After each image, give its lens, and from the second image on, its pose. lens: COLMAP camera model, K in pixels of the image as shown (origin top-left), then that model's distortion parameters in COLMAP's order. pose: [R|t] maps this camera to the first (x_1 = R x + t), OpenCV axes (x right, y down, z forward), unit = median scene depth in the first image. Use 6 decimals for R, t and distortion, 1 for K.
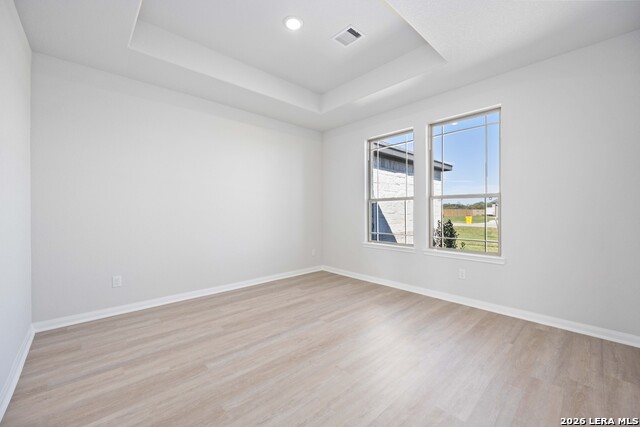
lens RADIAL K [[256.7, 0, 320.0], [0, 256.7, 209.1], [0, 0, 1]] dist [-0.001216, -0.001028]
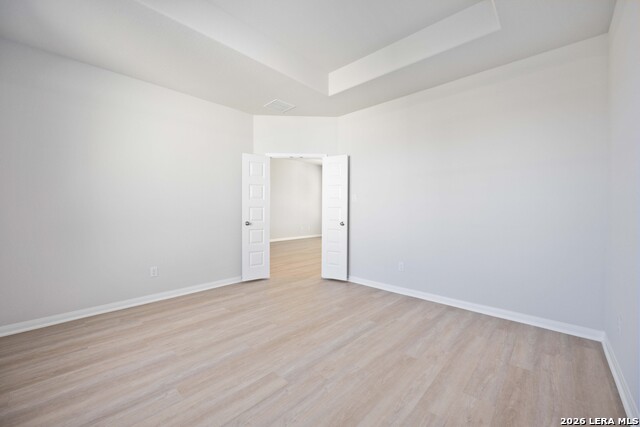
lens RADIAL K [[256.7, 0, 320.9], [0, 256.7, 213.4], [0, 0, 1]] dist [-0.001216, -0.001028]
pose [[-0.996848, 0.003245, -0.079269, -0.046218], [0.002327, 0.999929, 0.011670, 0.013738], [0.079301, 0.011449, -0.996785, 1.901562]]
